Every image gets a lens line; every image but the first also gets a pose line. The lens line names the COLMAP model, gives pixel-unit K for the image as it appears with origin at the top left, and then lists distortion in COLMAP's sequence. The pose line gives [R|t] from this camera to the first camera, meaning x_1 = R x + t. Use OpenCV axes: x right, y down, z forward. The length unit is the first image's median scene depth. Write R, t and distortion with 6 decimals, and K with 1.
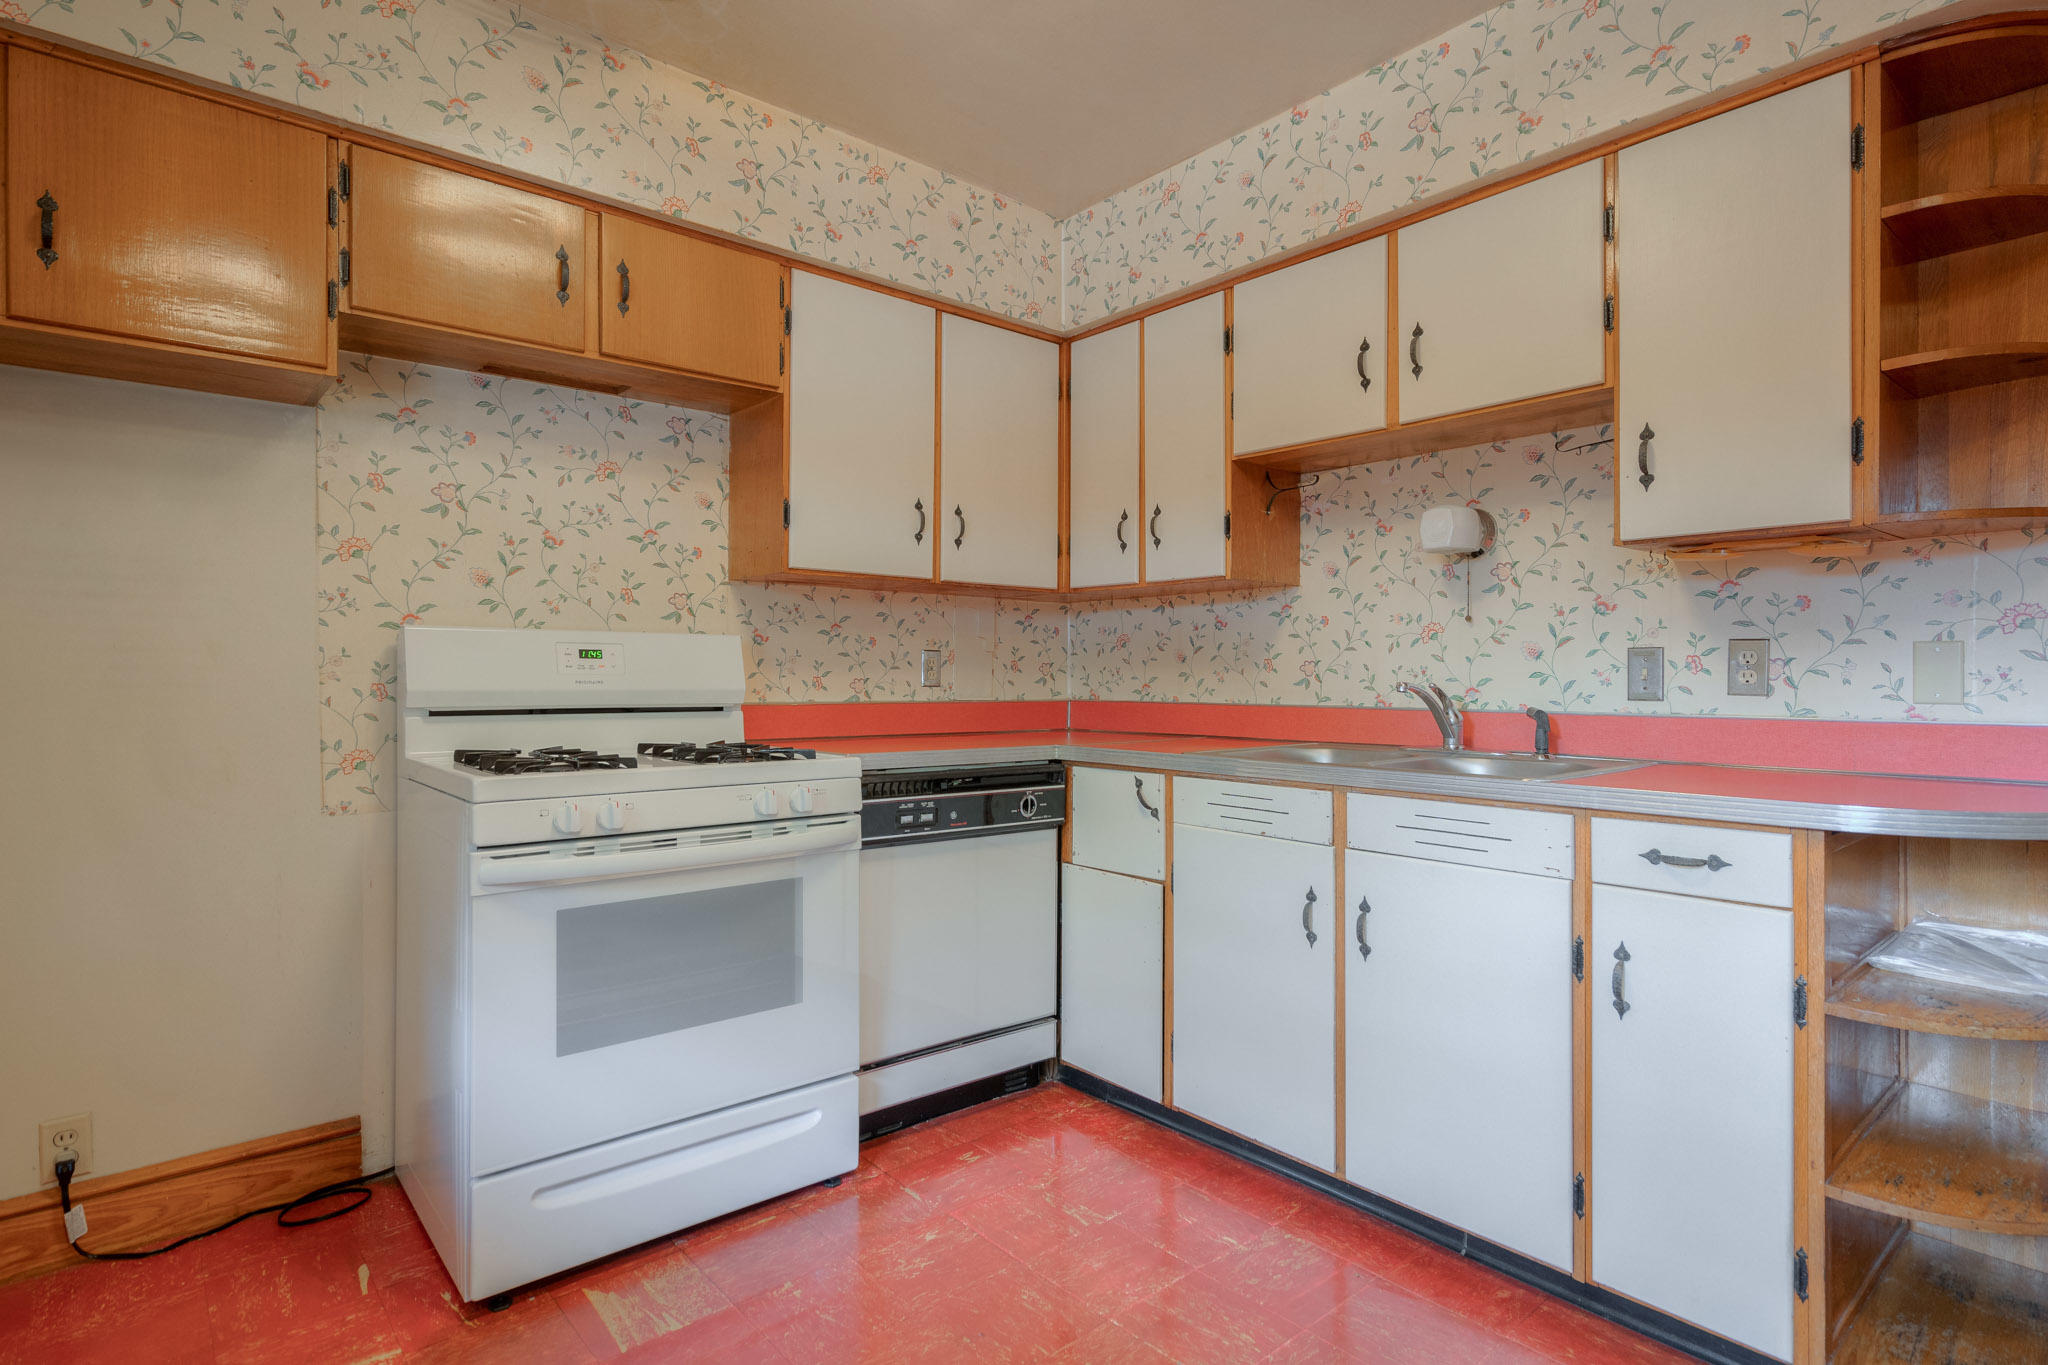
lens RADIAL K [[1057.2, 0, 1028.5], [0, 1057.2, 676.6], [0, 0, 1]] dist [0.002346, -0.000677]
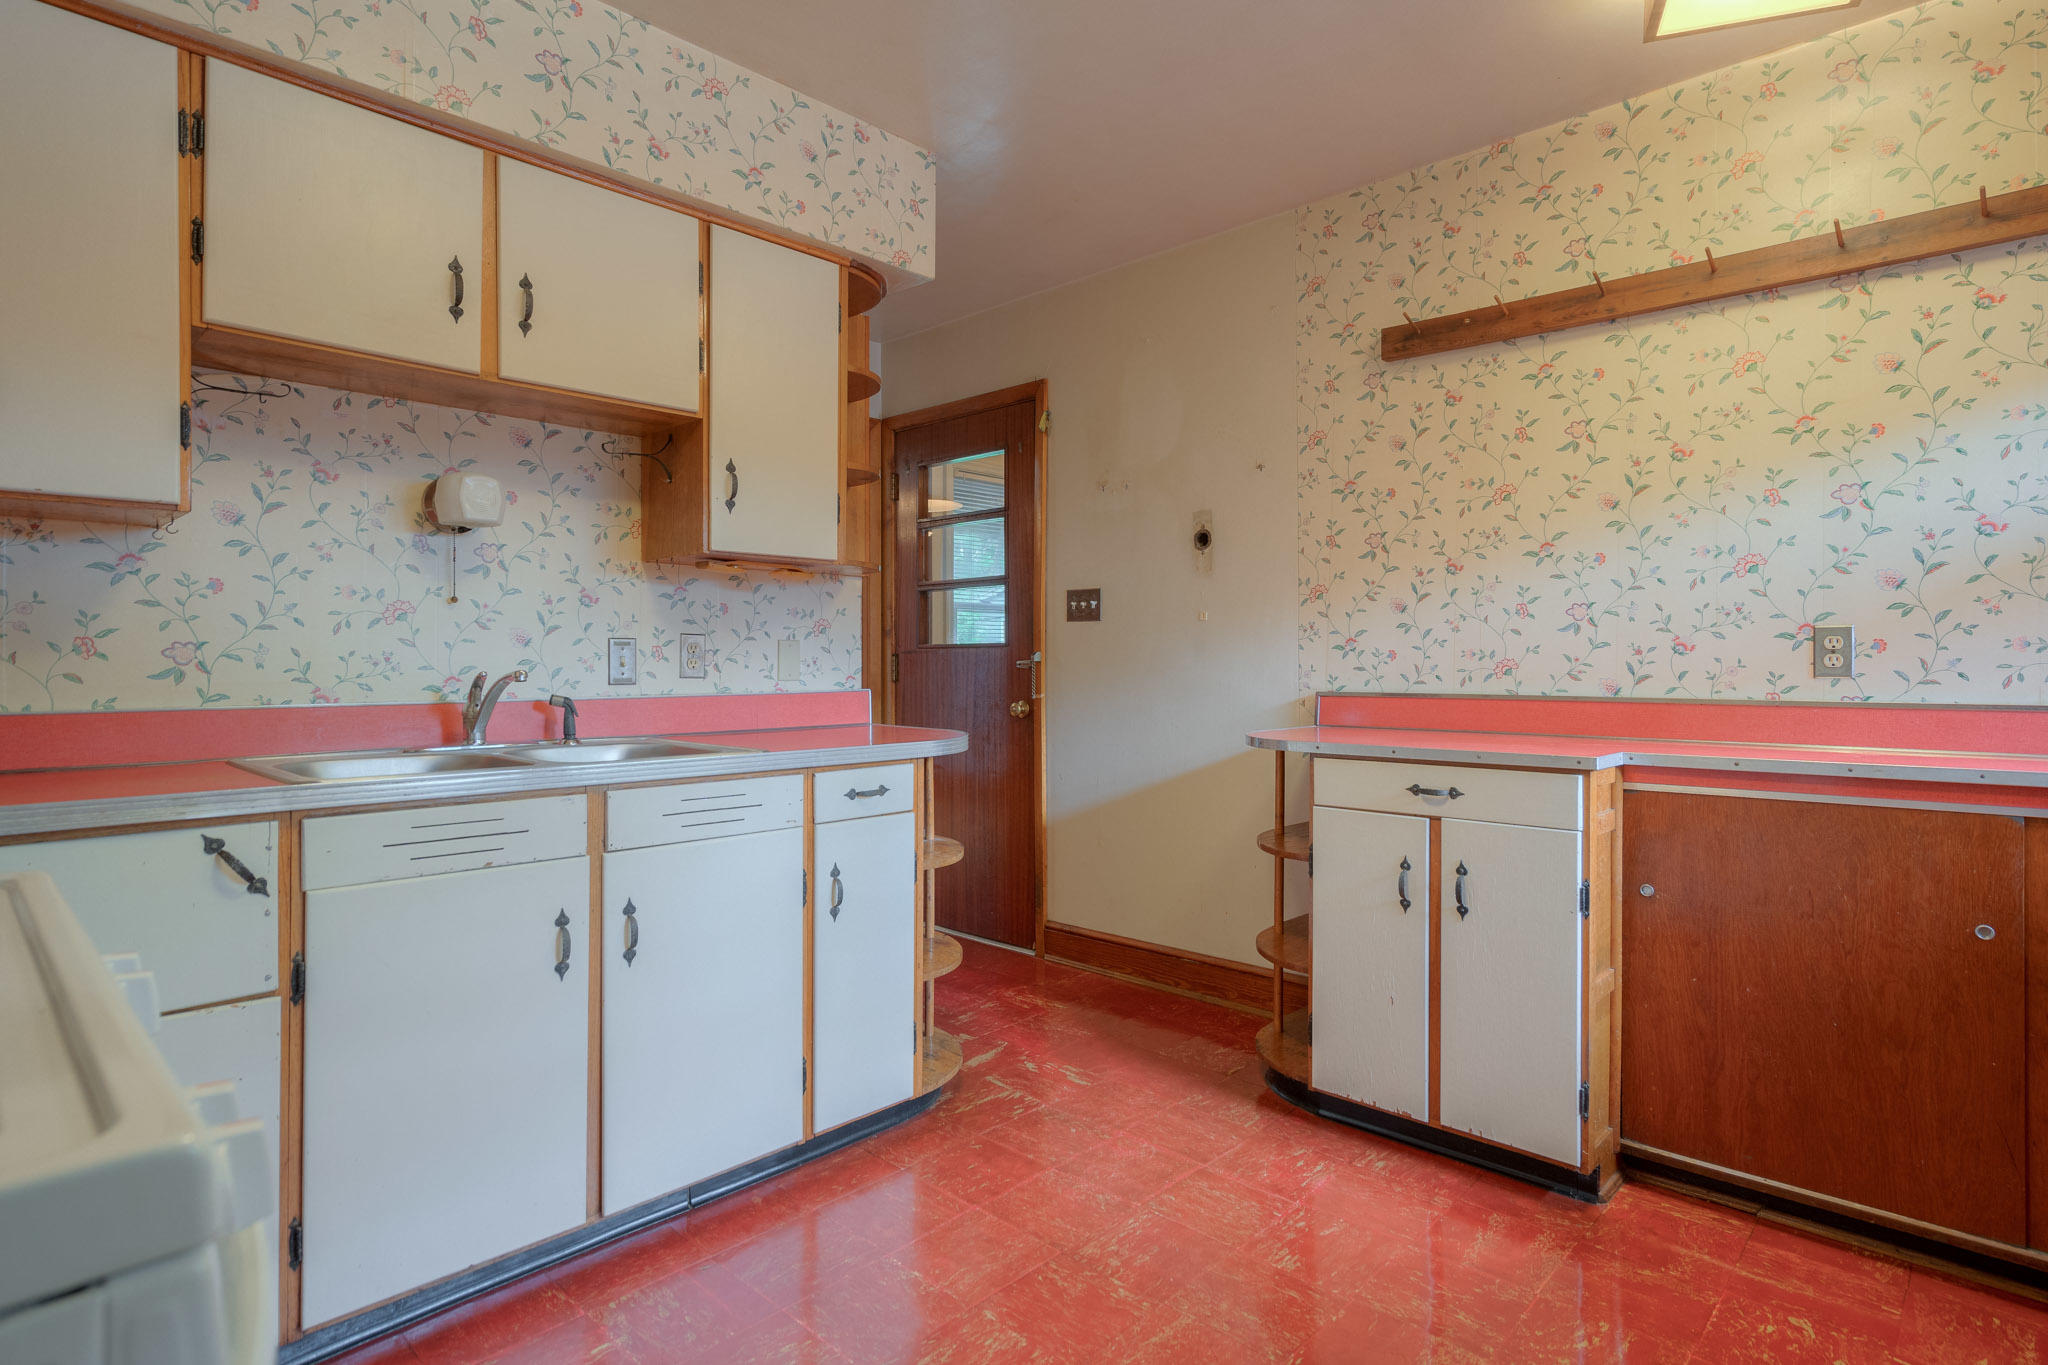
lens RADIAL K [[1057.2, 0, 1027.3], [0, 1057.2, 675.6], [0, 0, 1]] dist [0.002346, -0.000677]
pose [[-0.104206, -0.015204, 0.994440, -0.579795], [0.000945, 0.999881, 0.015386, -0.003898], [-0.994555, 0.002543, -0.104179, 0.663442]]
